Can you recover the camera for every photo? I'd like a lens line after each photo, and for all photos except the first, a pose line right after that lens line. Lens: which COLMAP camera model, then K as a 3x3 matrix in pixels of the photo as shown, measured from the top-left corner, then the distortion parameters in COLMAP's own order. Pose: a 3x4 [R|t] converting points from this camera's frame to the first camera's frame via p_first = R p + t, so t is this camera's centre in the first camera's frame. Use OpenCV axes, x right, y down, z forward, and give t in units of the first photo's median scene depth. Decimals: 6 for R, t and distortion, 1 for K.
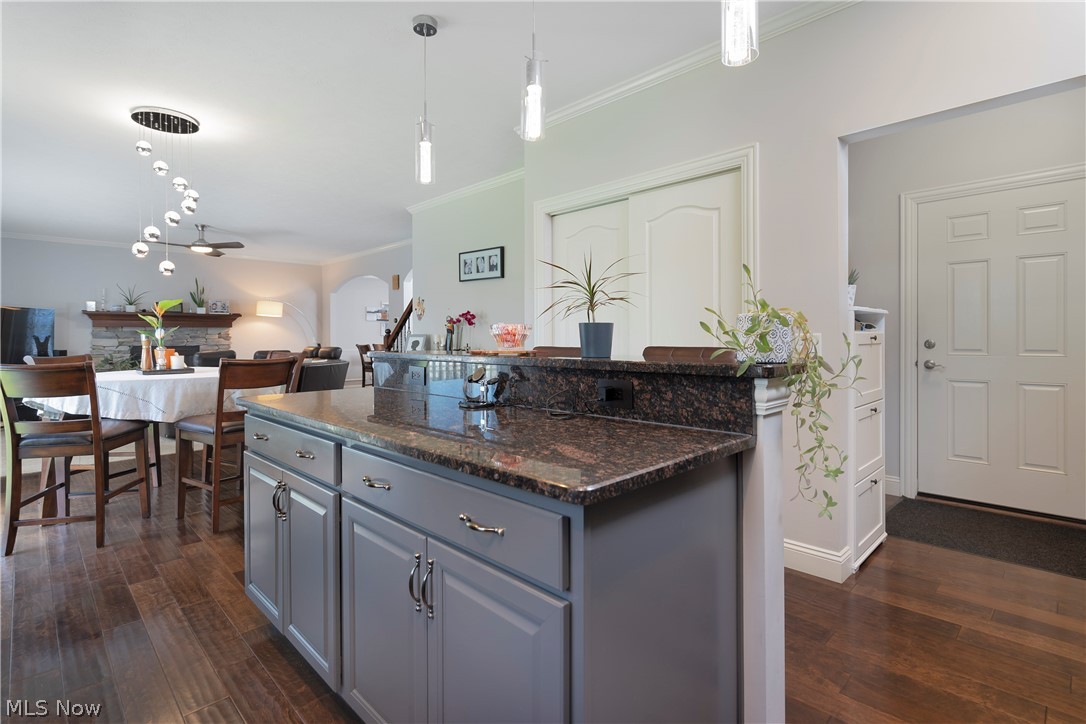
lens RADIAL K [[536.2, 0, 541.5], [0, 536.2, 340.6], [0, 0, 1]] dist [0.000986, 0.000372]
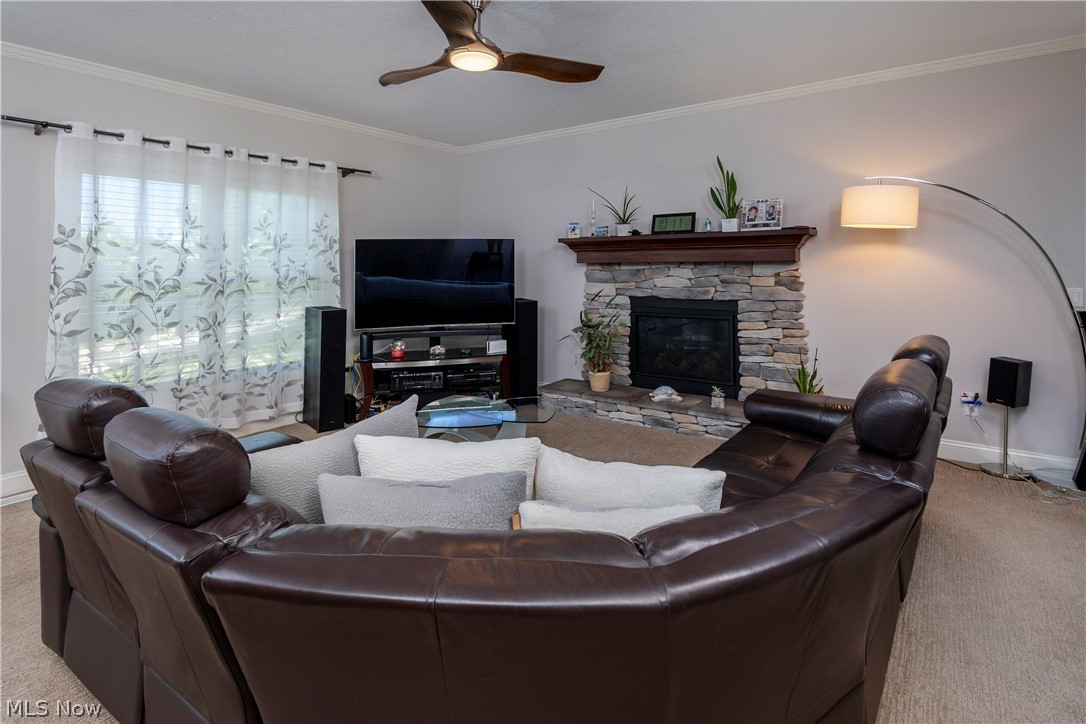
lens RADIAL K [[547.1, 0, 543.7], [0, 547.1, 249.7], [0, 0, 1]] dist [0.000549, 0.000232]
pose [[0.173587, -0.023357, -0.984542, -0.227216], [0.002408, 0.999726, -0.023292, -0.027739], [0.984816, 0.001673, 0.173595, 0.862391]]
